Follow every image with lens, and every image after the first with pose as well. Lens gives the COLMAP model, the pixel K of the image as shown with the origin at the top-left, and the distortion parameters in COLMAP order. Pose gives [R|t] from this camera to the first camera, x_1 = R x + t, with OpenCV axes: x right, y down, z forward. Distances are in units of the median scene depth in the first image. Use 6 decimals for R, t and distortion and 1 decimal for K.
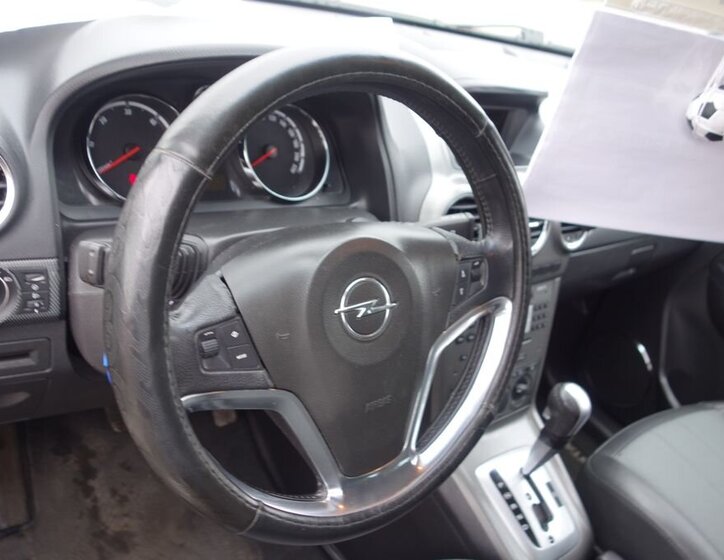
lens RADIAL K [[684.0, 0, 351.8], [0, 684.0, 283.0], [0, 0, 1]] dist [0.010695, 0.015630]
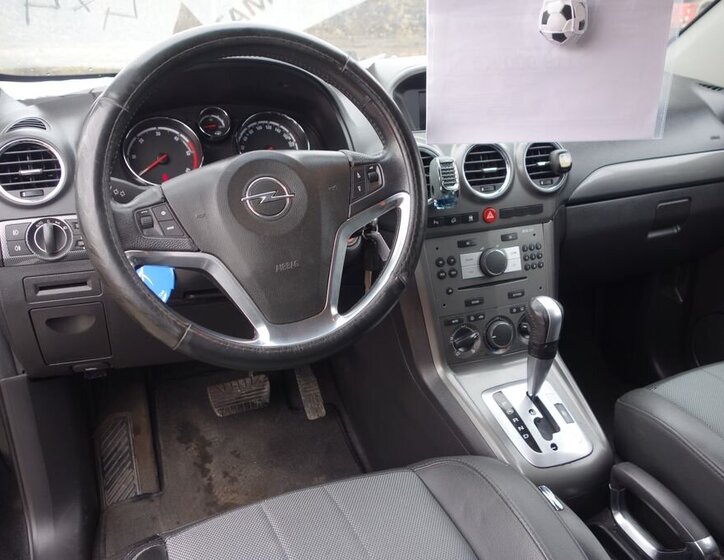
lens RADIAL K [[684.0, 0, 351.8], [0, 684.0, 283.0], [0, 0, 1]] dist [0.010695, 0.015630]
pose [[0.936143, -0.159882, -0.313167, 0.401822], [0.093158, 0.971592, -0.217556, 0.358048], [0.339054, 0.174490, 0.924444, -0.135982]]
